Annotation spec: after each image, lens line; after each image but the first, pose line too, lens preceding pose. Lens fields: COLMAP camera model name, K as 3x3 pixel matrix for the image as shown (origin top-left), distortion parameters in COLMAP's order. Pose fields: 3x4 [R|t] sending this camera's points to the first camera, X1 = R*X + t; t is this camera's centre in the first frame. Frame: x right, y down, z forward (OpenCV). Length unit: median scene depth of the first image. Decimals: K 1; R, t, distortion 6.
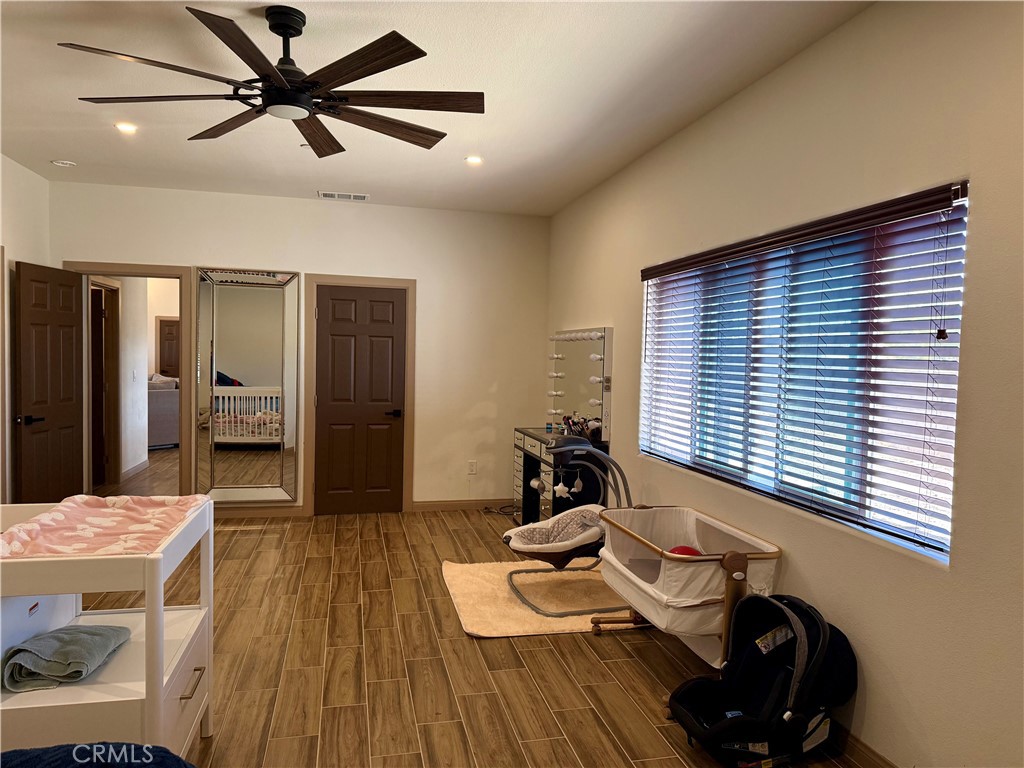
lens RADIAL K [[726.3, 0, 519.4], [0, 726.3, 382.7], [0, 0, 1]] dist [0.085669, -0.112044]
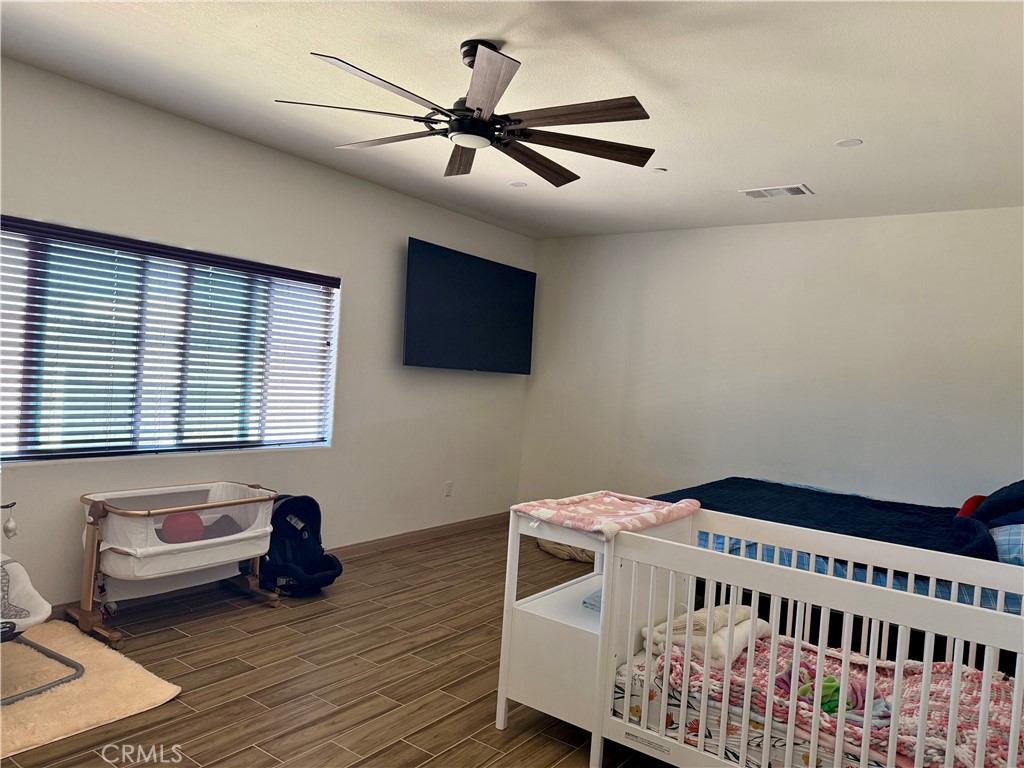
lens RADIAL K [[726.3, 0, 519.4], [0, 726.3, 382.7], [0, 0, 1]] dist [0.085669, -0.112044]
pose [[-0.653605, -0.084387, 0.752117, -0.998518], [-0.049210, 0.996400, 0.069031, -0.081266], [-0.755234, 0.008107, -0.655405, 1.391391]]
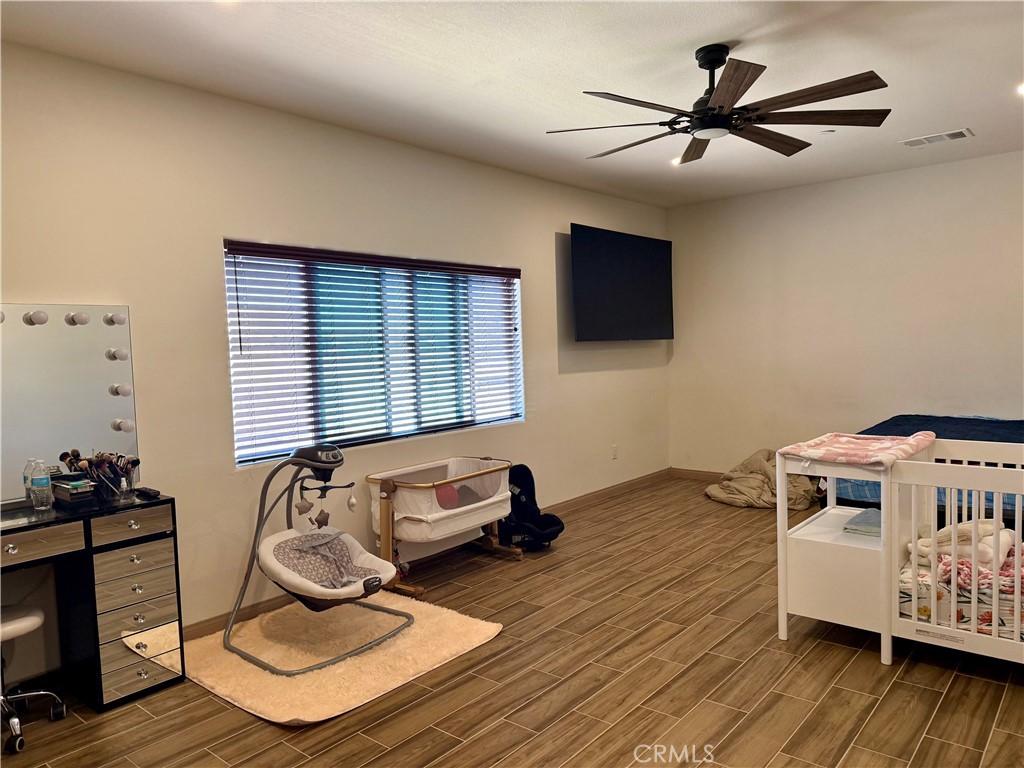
lens RADIAL K [[728.8, 0, 509.5], [0, 728.8, 379.6], [0, 0, 1]] dist [0.090757, -0.081645]
pose [[-0.599804, -0.045179, 0.798870, -0.934227], [0.057357, 0.993409, 0.099245, -0.089538], [-0.798089, 0.105348, -0.593259, 1.714864]]
